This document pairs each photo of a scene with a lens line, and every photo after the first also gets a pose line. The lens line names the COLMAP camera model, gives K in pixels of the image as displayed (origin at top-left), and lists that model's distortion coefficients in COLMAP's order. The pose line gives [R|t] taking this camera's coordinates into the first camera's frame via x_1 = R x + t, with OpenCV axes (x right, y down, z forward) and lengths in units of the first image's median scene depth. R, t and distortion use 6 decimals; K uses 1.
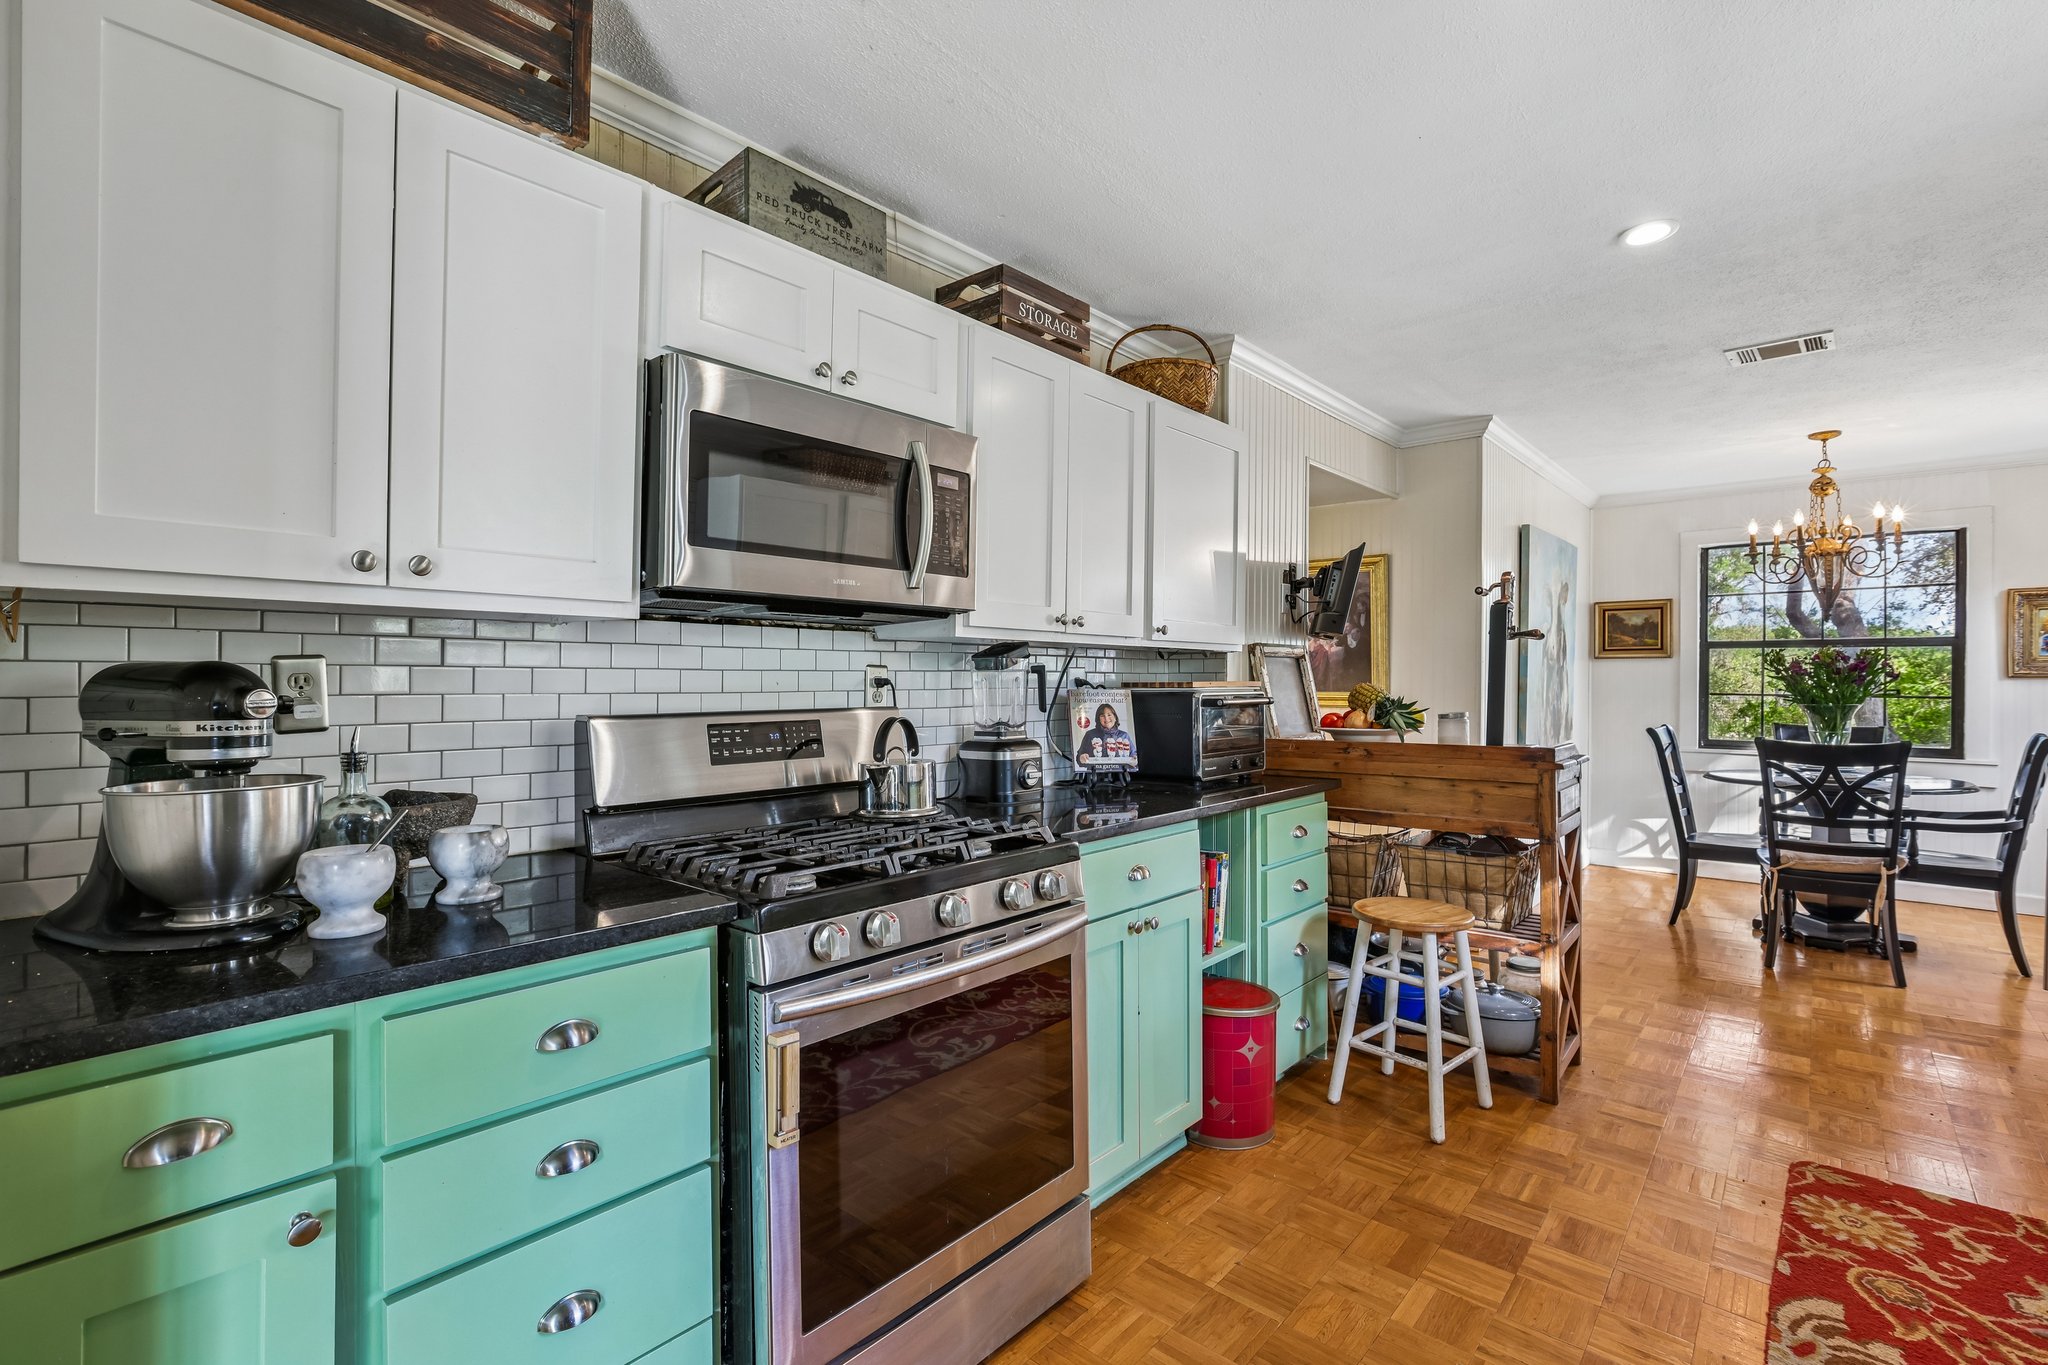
lens RADIAL K [[924.9, 0, 1020.3], [0, 924.9, 686.0], [0, 0, 1]] dist [-0.026606, 0.006909]
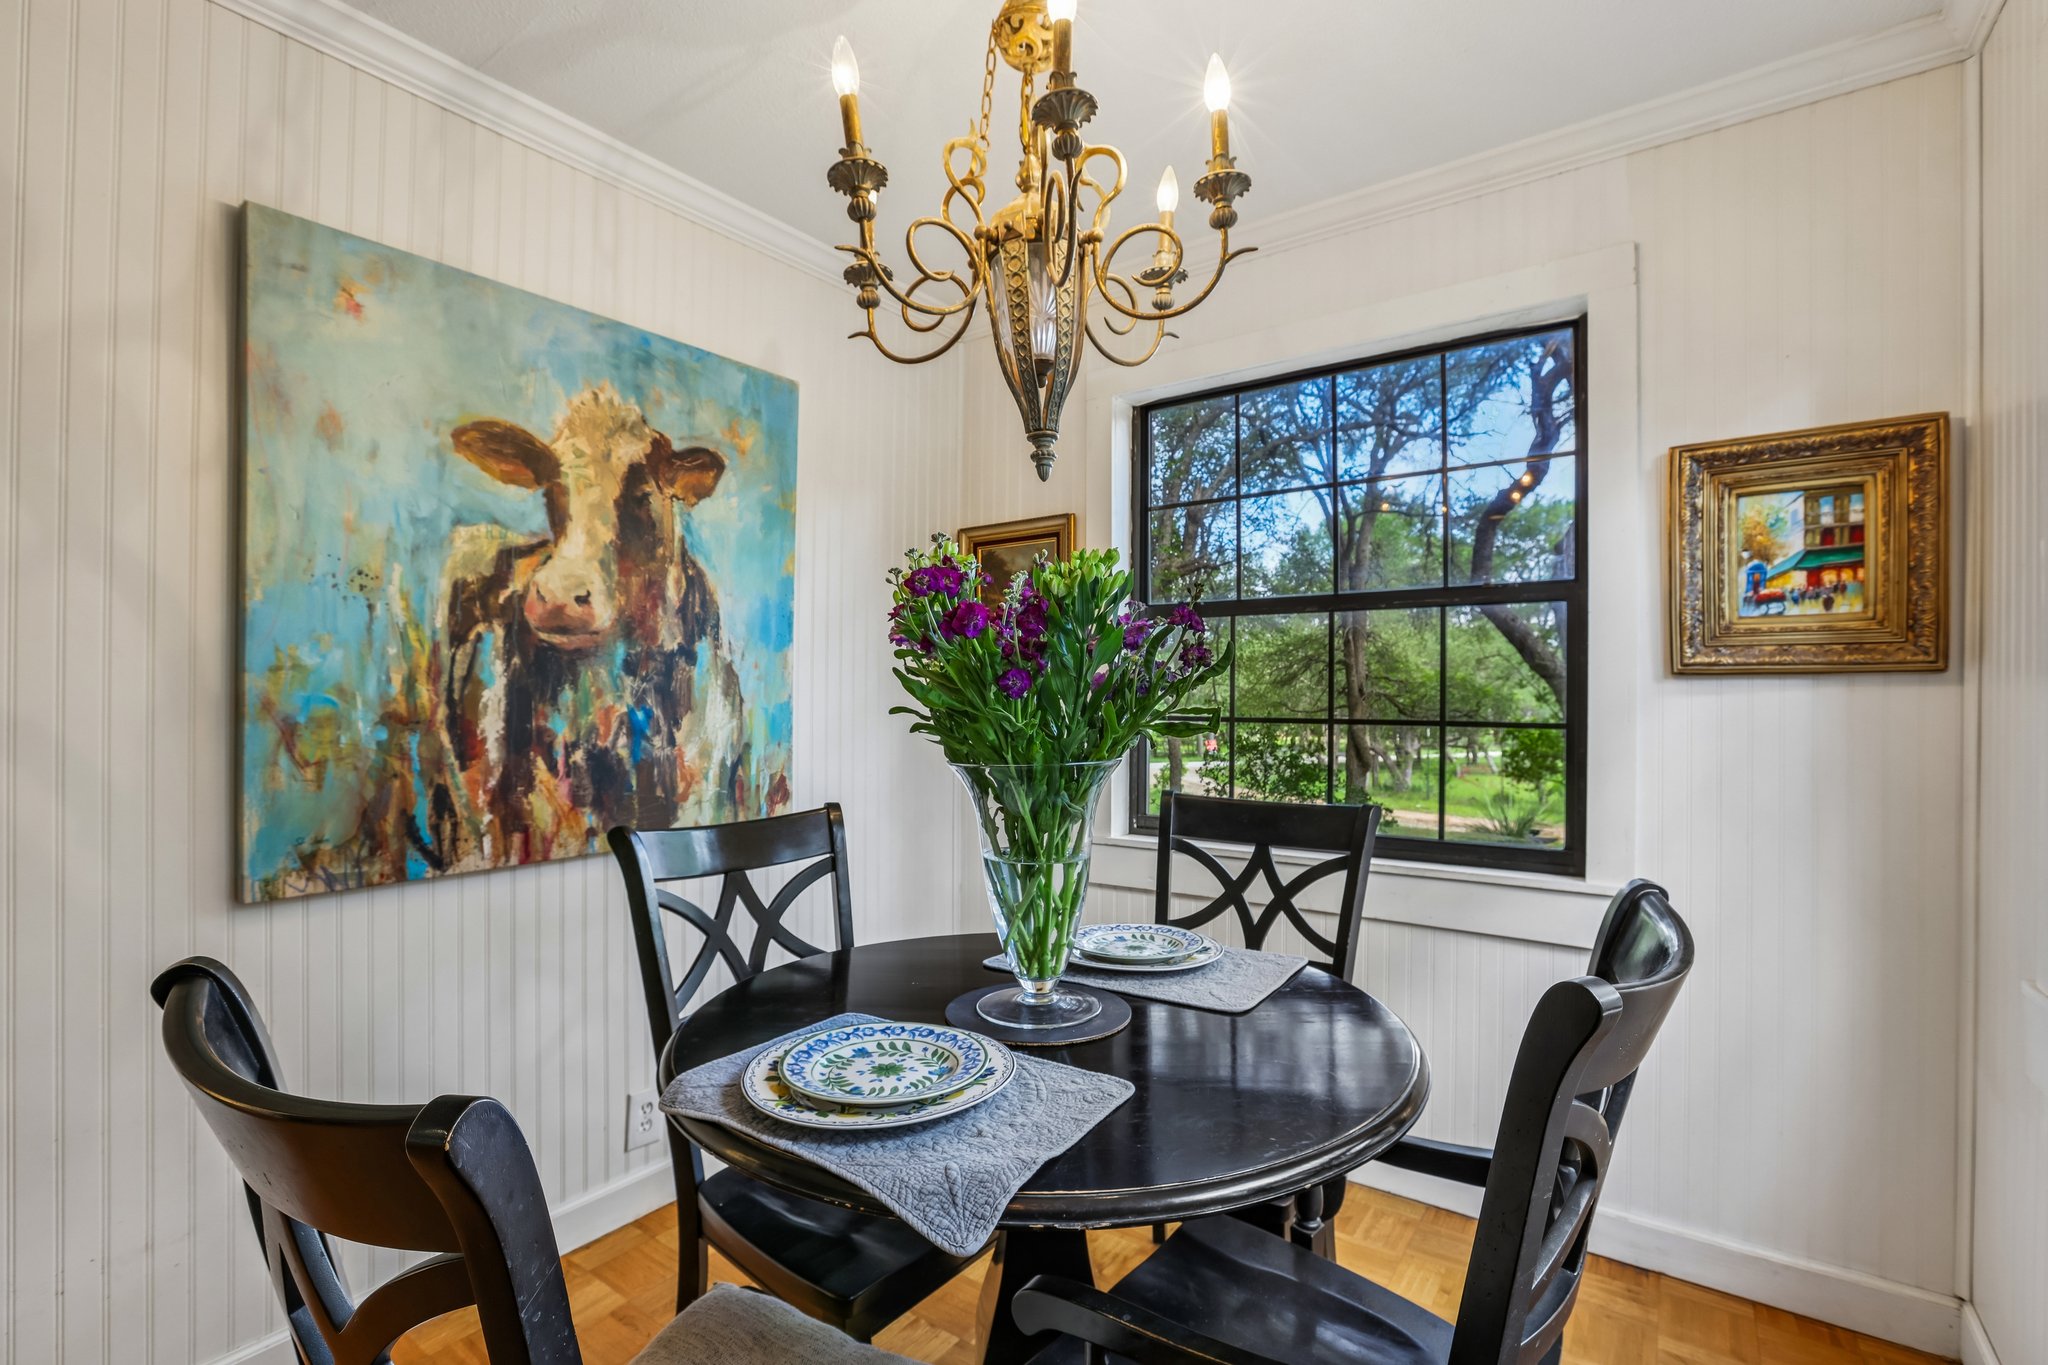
lens RADIAL K [[924.9, 0, 1006.8], [0, 924.9, 696.2], [0, 0, 1]] dist [-0.026606, 0.006909]
pose [[0.993994, -0.002459, 0.109411, 1.201436], [0.003746, 0.999926, -0.011565, 0.005656], [-0.109375, 0.011905, 0.993929, 1.008853]]
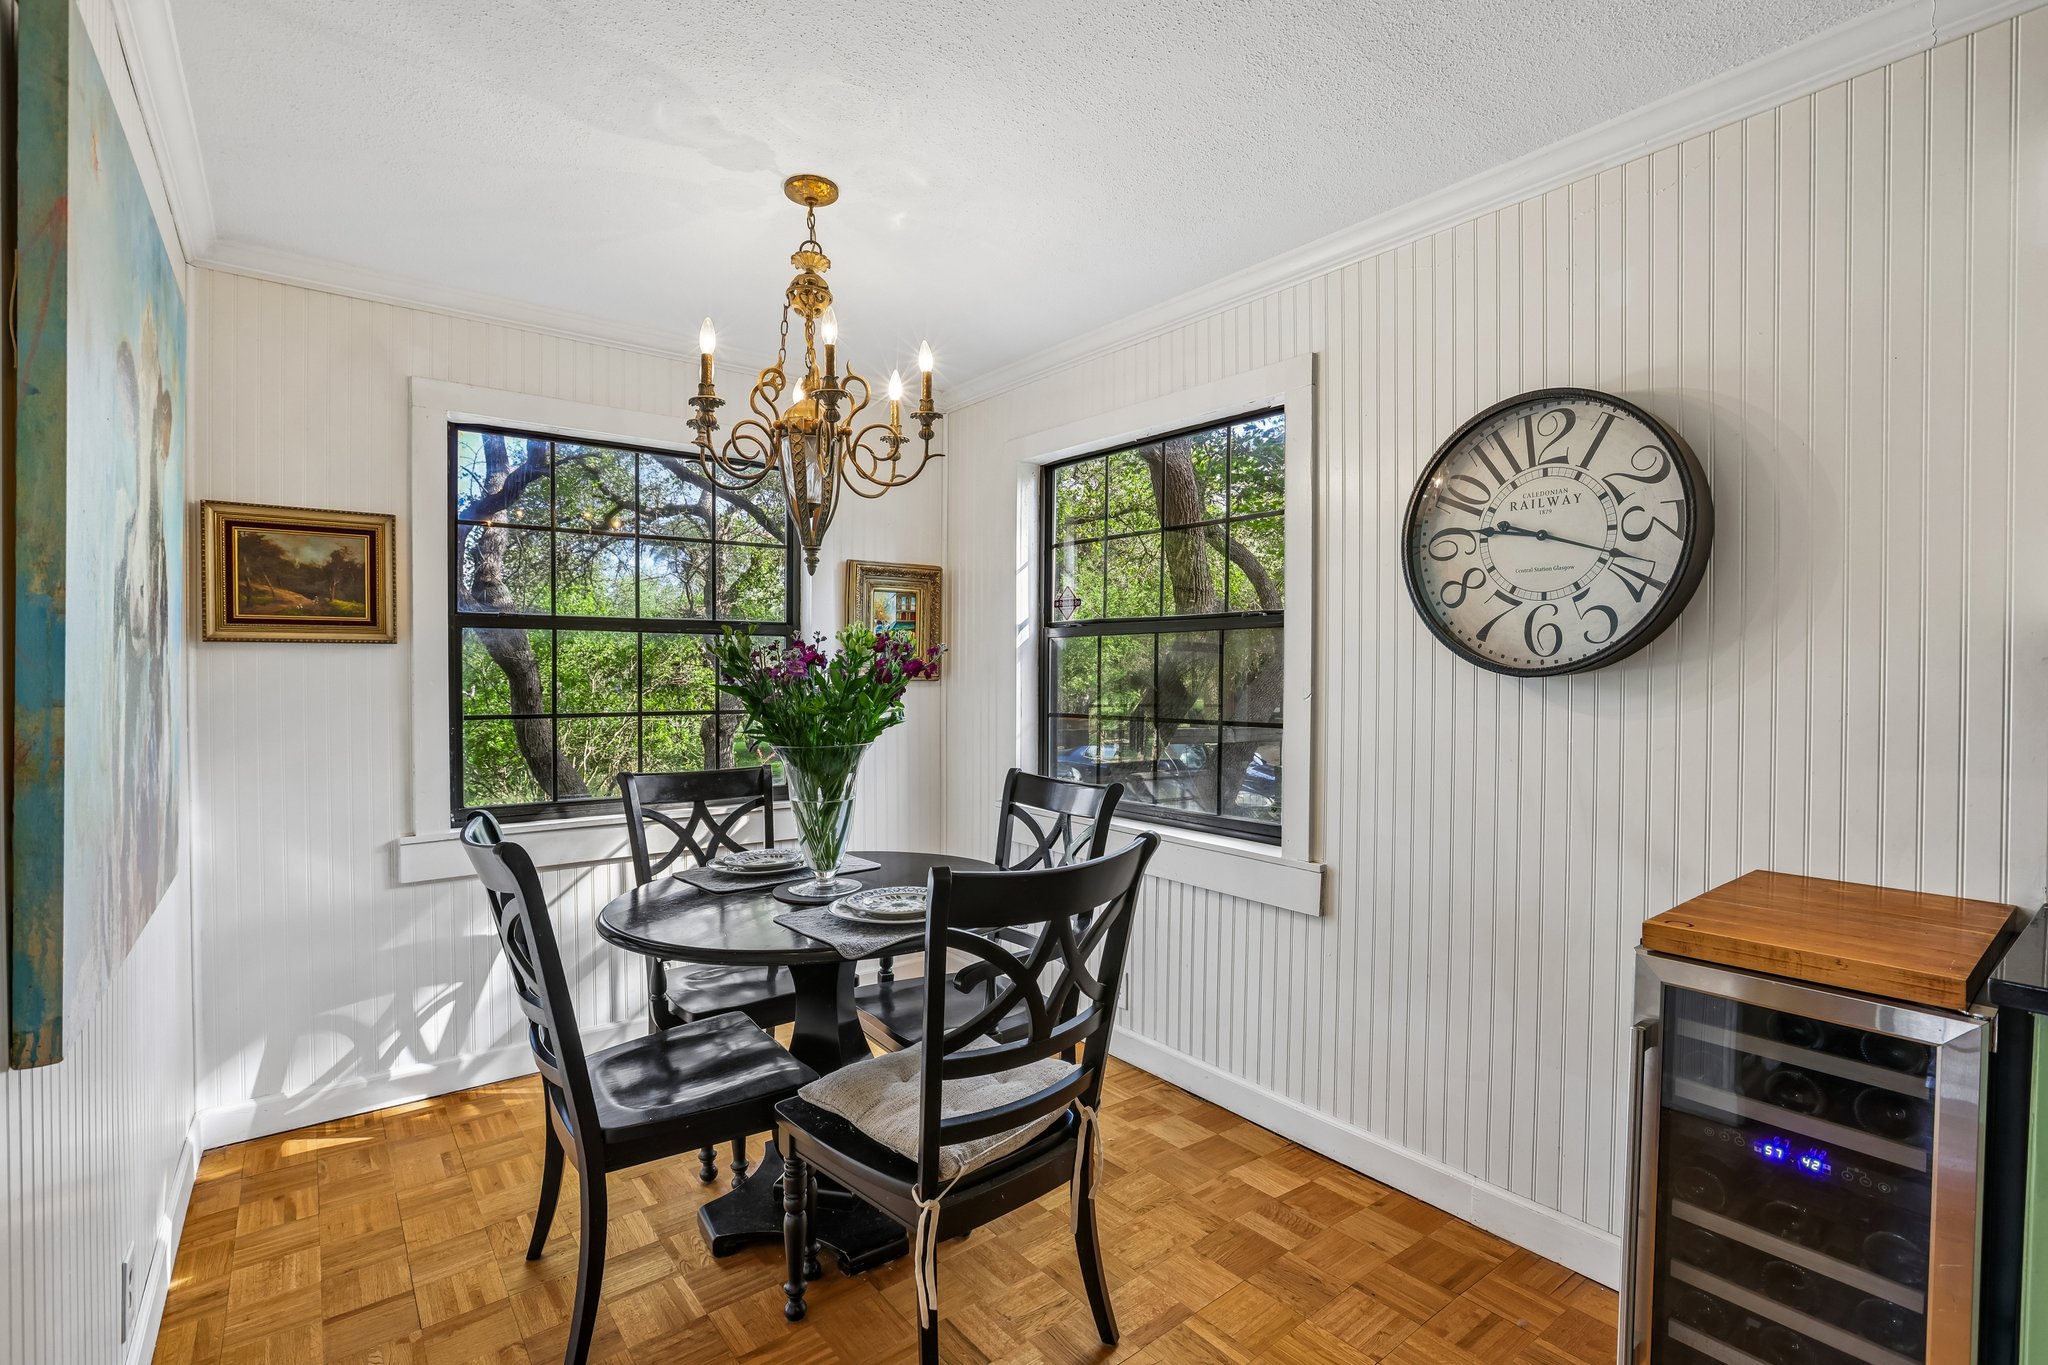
lens RADIAL K [[924.9, 0, 1007.0], [0, 924.9, 685.8], [0, 0, 1]] dist [-0.026606, 0.006909]
pose [[0.183781, -0.019540, 0.982773, 0.595940], [0.012830, 0.999765, 0.017478, -0.025430], [-0.982883, 0.009397, 0.183989, 1.157315]]
